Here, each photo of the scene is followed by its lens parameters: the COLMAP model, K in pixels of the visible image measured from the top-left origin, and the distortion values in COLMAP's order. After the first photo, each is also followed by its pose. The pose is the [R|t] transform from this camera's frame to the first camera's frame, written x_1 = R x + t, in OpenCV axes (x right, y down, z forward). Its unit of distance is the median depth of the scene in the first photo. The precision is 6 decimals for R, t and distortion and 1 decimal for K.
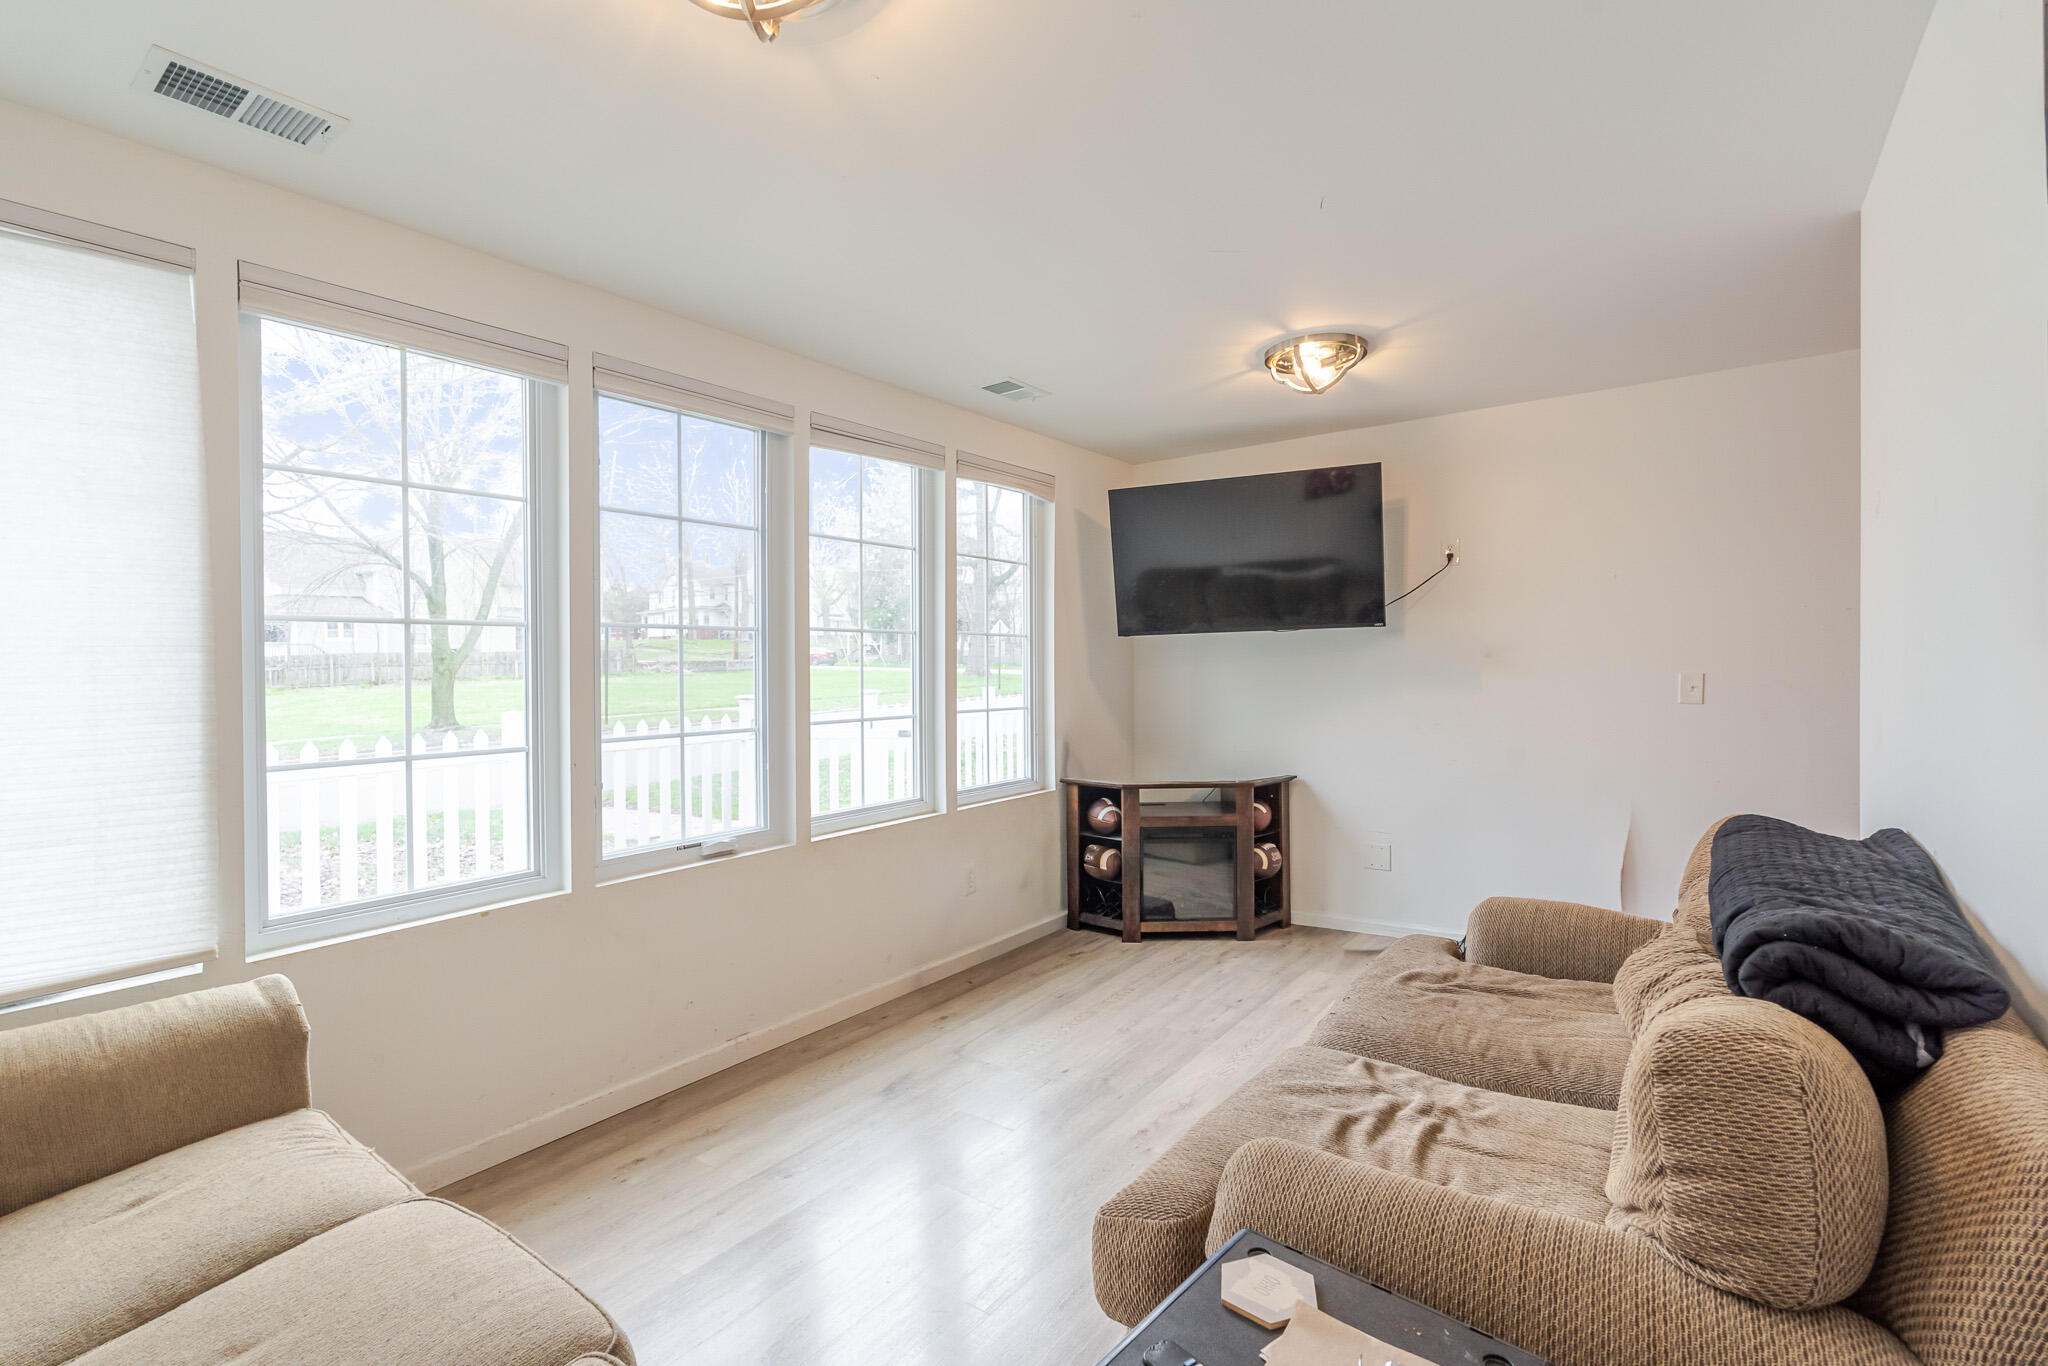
lens RADIAL K [[923.1, 0, 1019.5], [0, 923.1, 662.3], [0, 0, 1]] dist [-0.000866, -0.000042]
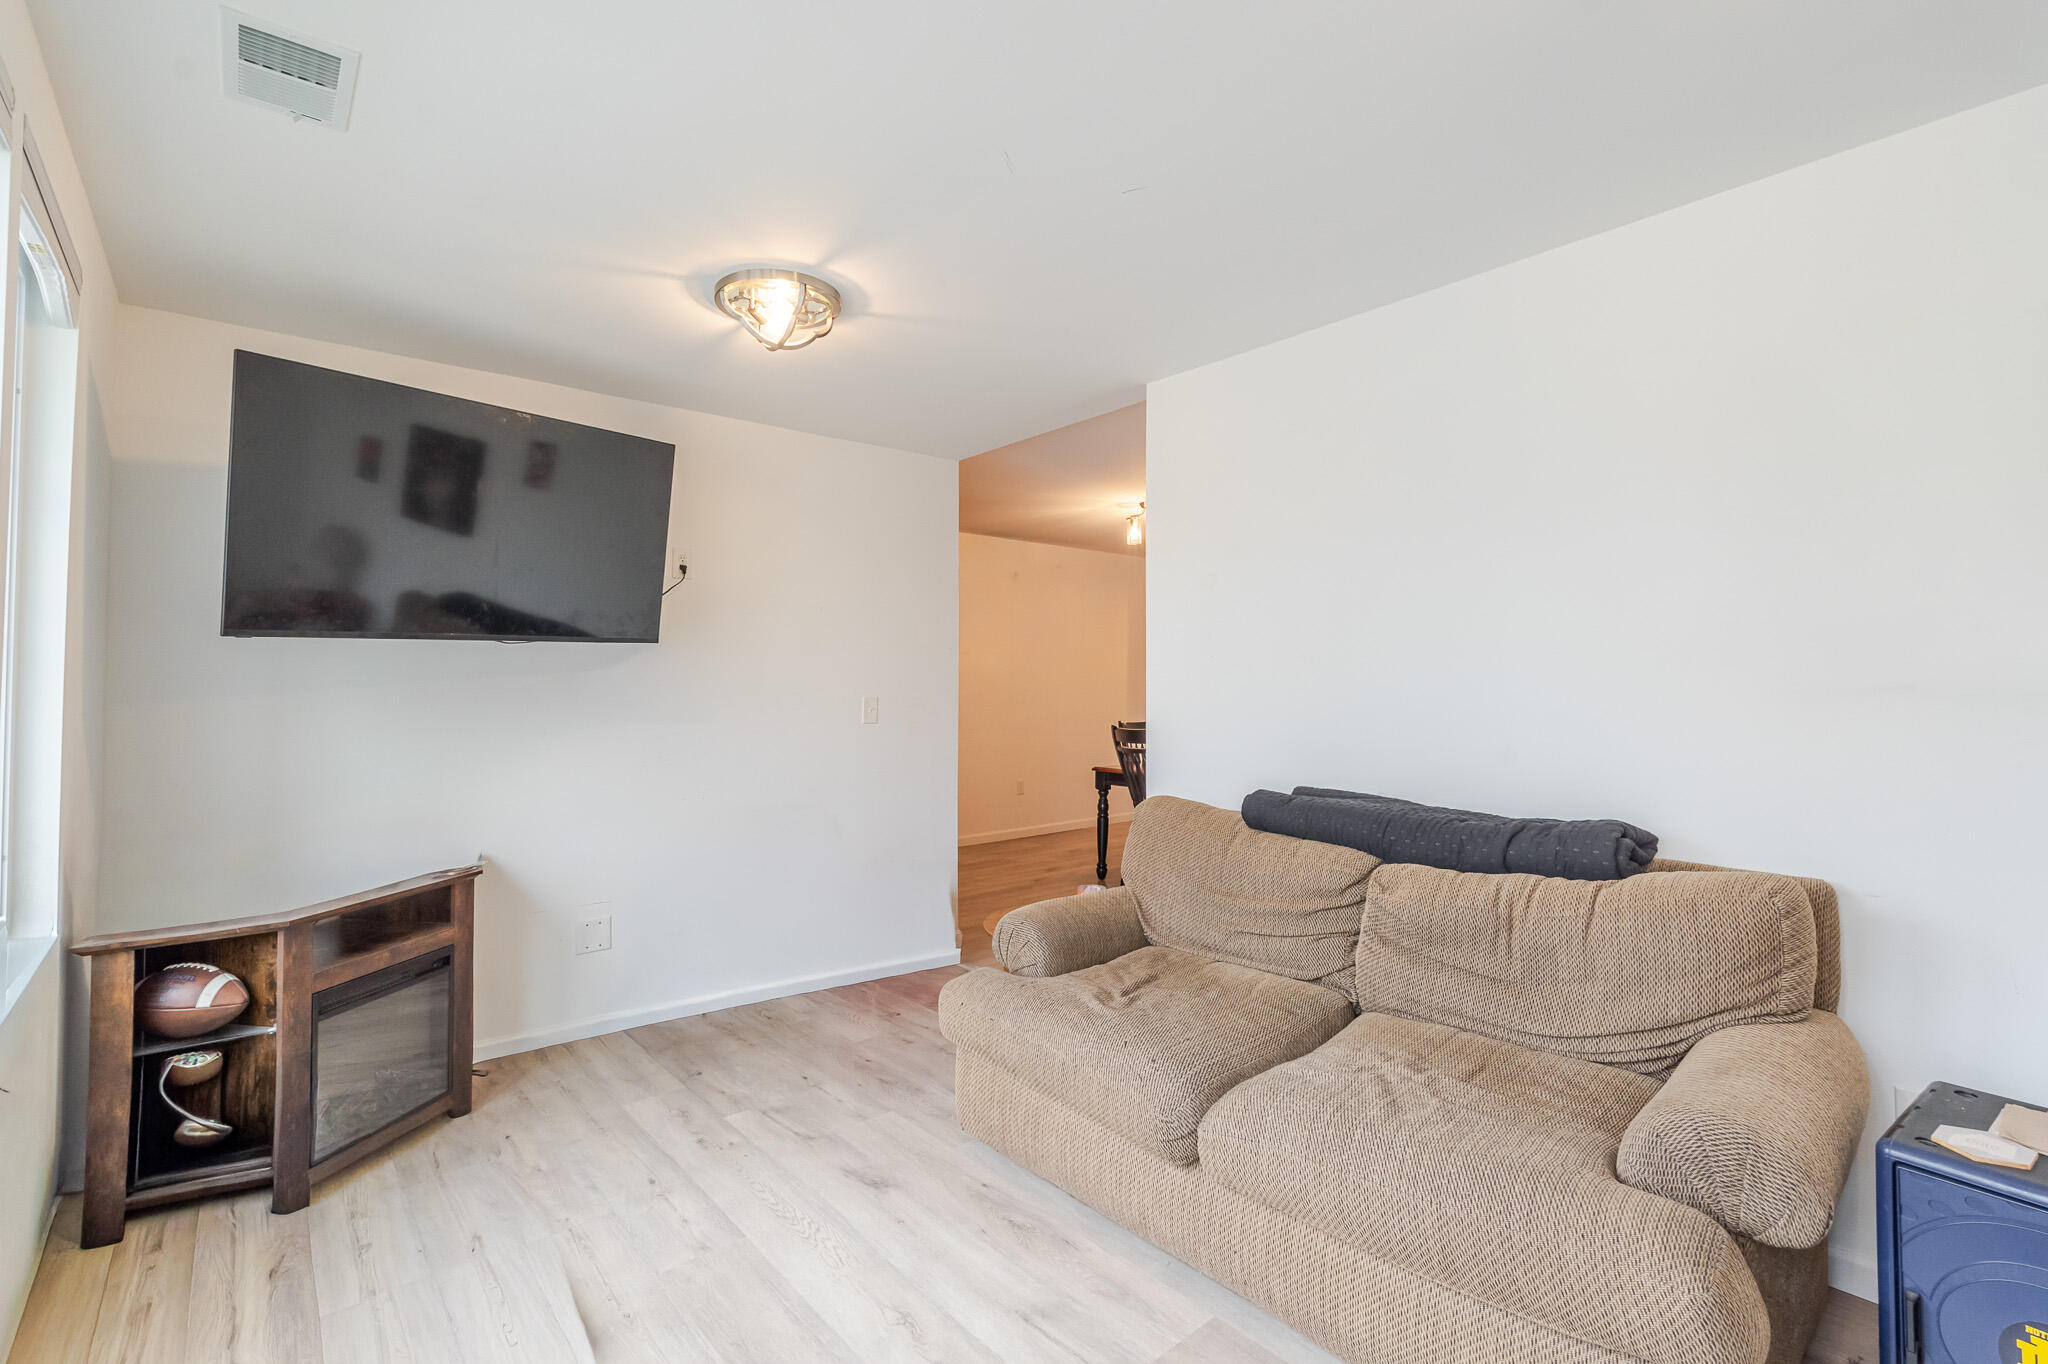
lens RADIAL K [[923.1, 0, 1019.5], [0, 923.1, 661.3], [0, 0, 1]] dist [-0.000866, -0.000042]
pose [[0.212465, 0.031766, 0.976652, -0.326698], [0.005987, 0.999410, -0.033809, 0.006199], [-0.977150, 0.013030, 0.212150, 0.502378]]
